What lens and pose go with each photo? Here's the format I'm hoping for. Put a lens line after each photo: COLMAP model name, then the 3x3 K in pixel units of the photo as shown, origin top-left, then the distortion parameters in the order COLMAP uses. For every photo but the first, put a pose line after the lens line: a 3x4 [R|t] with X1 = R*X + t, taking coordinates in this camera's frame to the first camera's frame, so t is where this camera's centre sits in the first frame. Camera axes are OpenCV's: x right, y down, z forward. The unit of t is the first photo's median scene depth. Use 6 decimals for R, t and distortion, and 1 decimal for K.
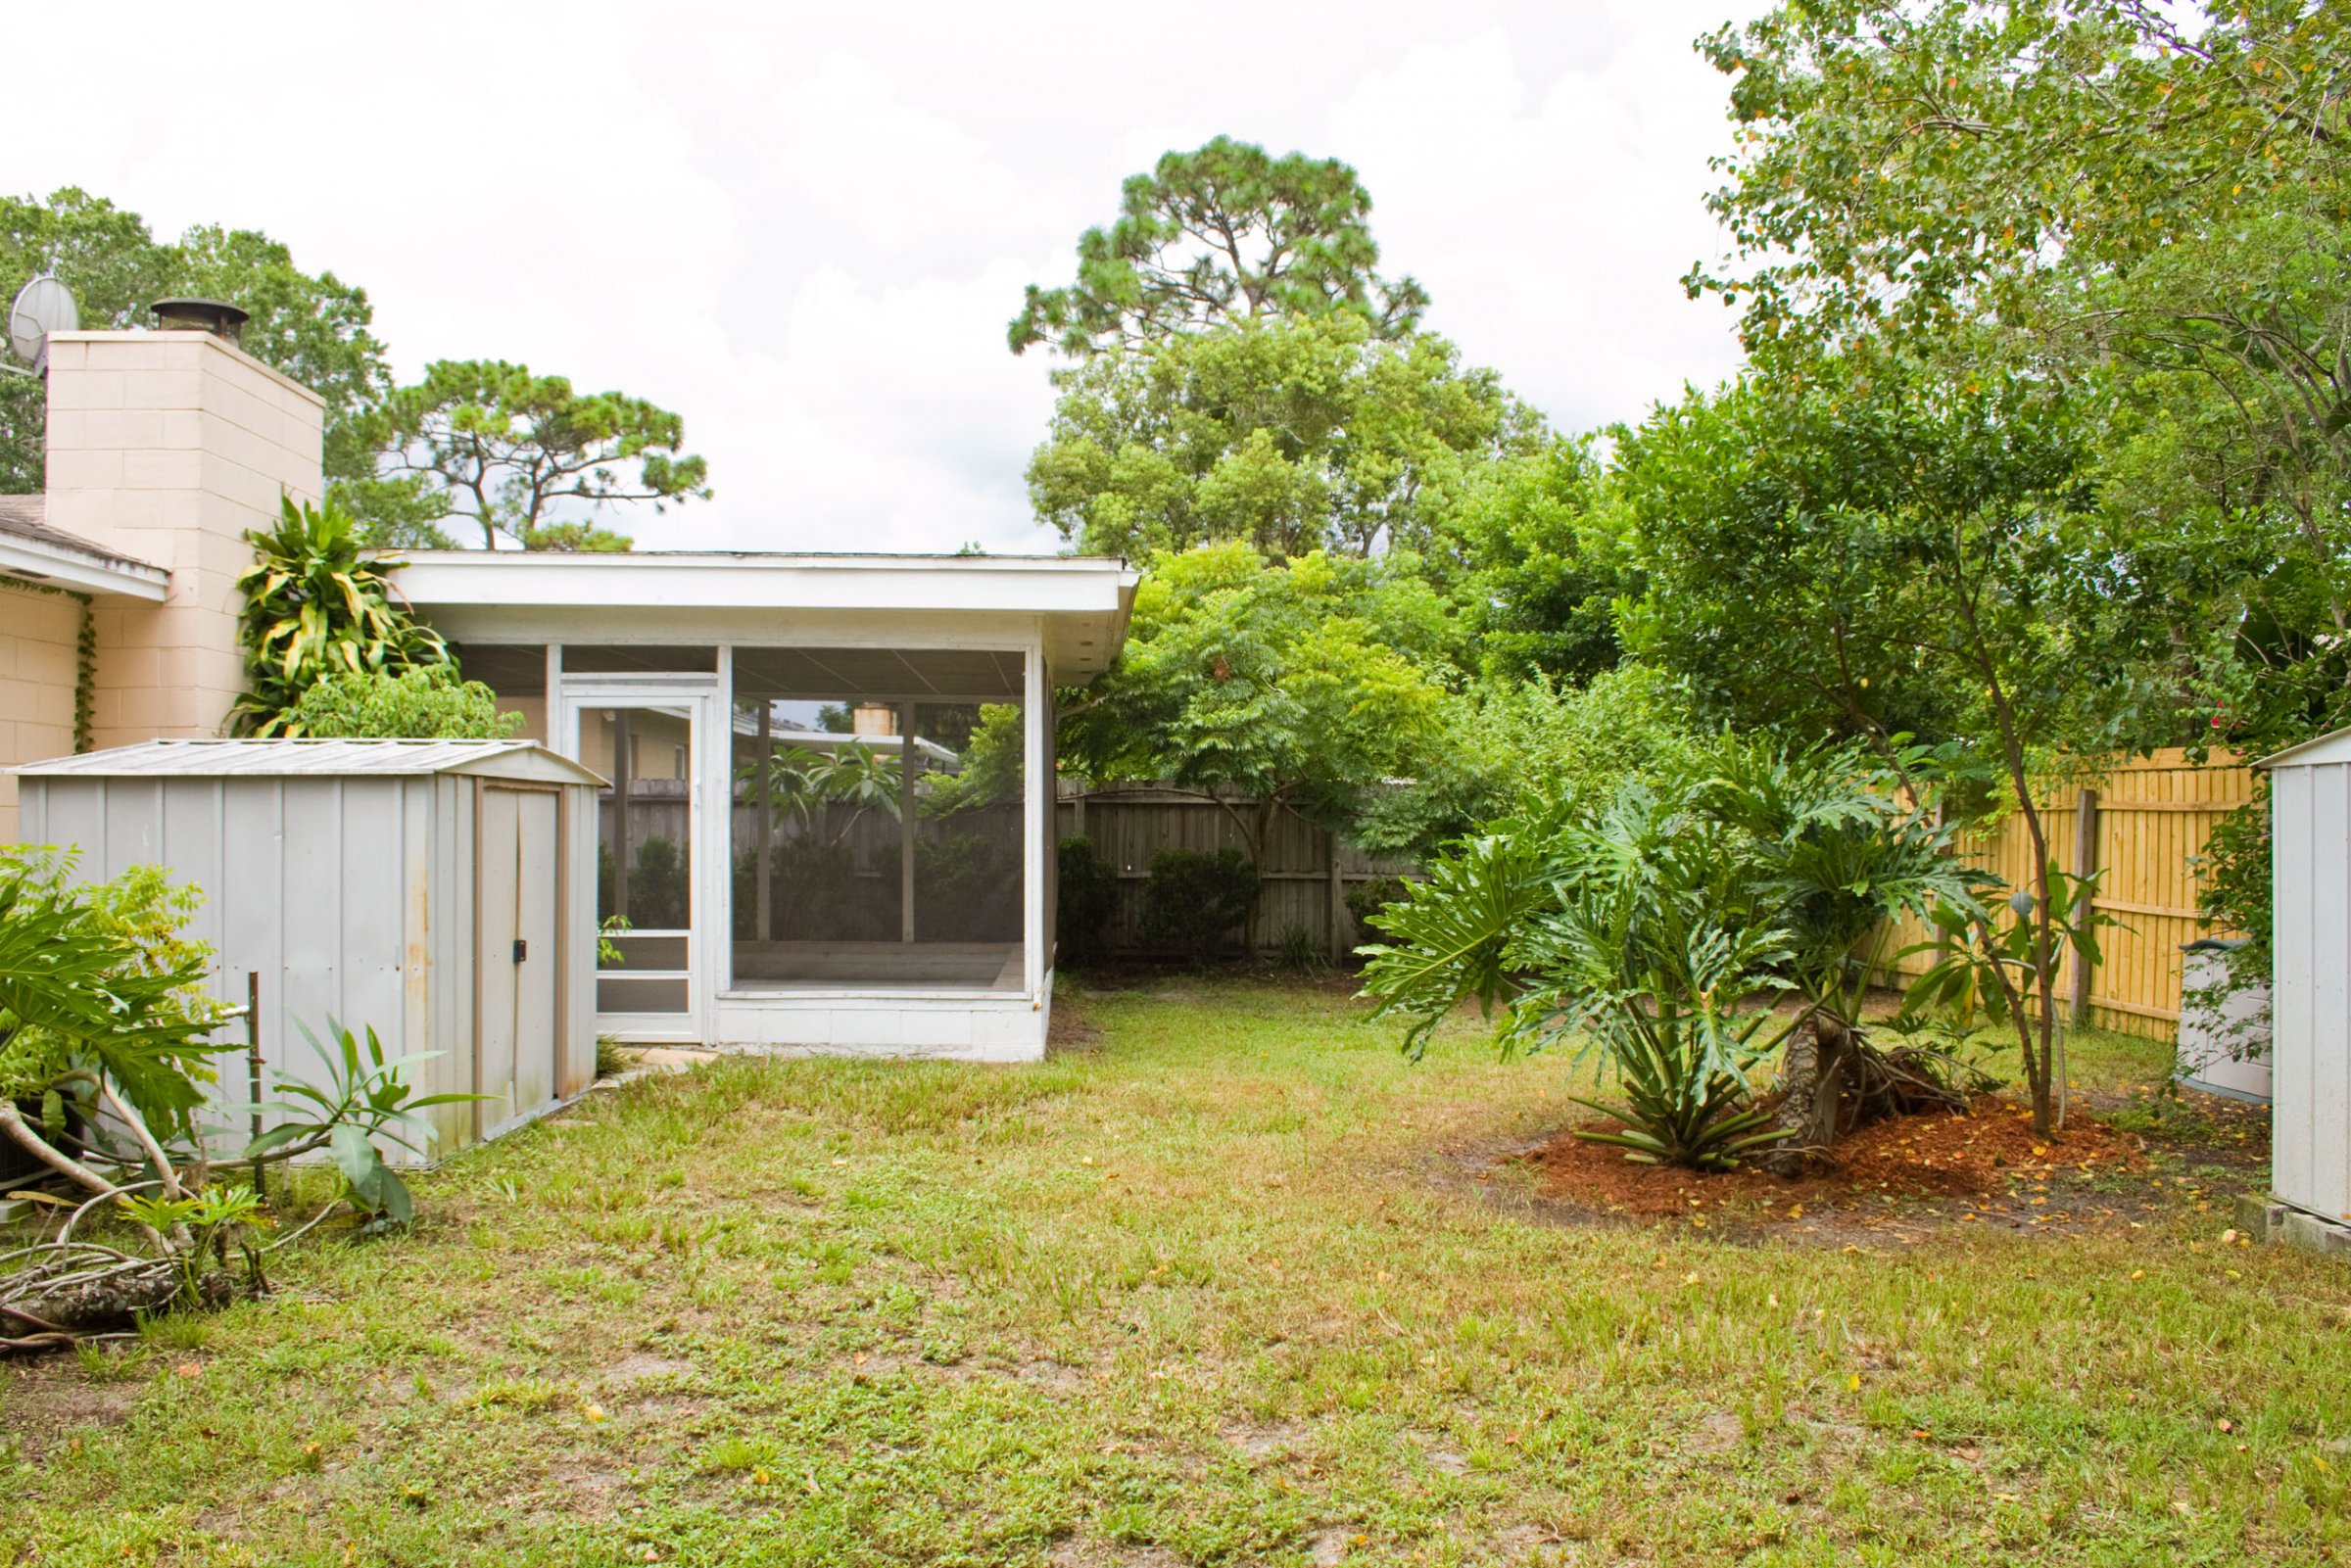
lens RADIAL K [[1917.9, 0, 1169.5], [0, 1917.9, 797.4], [0, 0, 1]] dist [-0.146405, 0.110099]
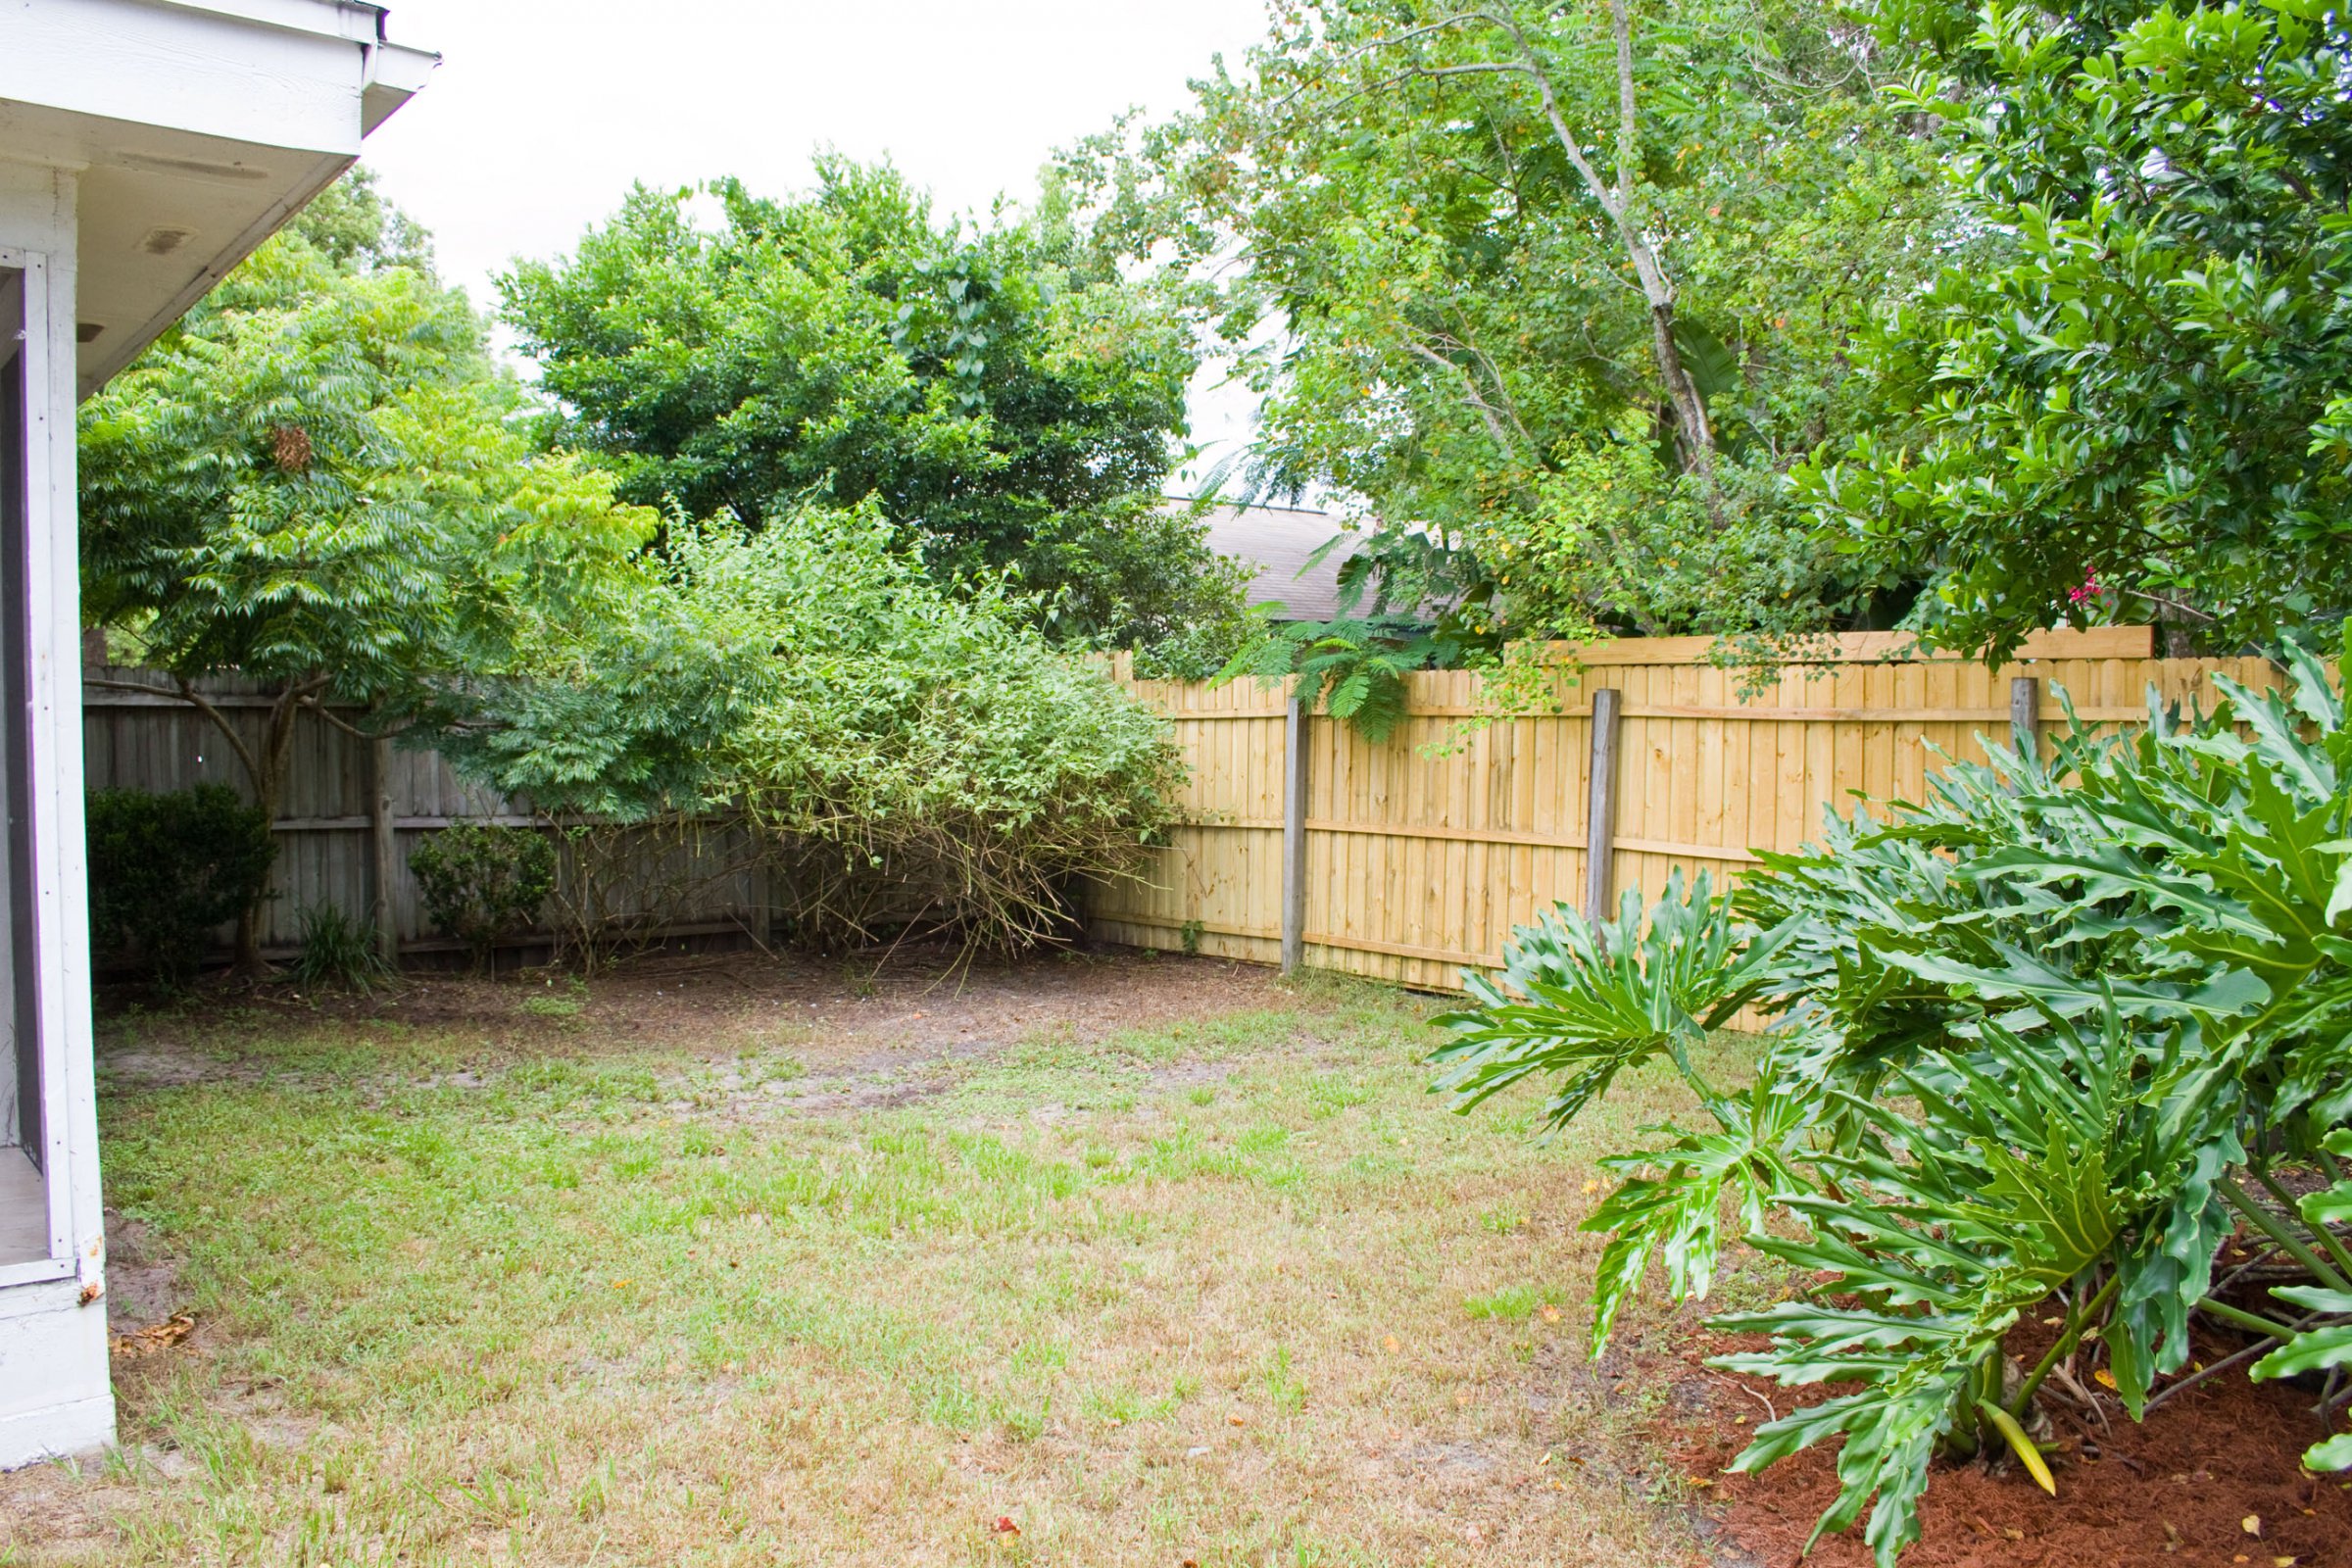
lens RADIAL K [[1918.9, 0, 1191.5], [0, 1918.9, 789.7], [0, 0, 1]] dist [-0.146405, 0.110099]
pose [[0.804350, -0.028172, 0.593488, -0.075054], [-0.002042, 0.998738, 0.050176, -0.000643], [-0.594152, -0.041571, 0.803278, 0.434868]]
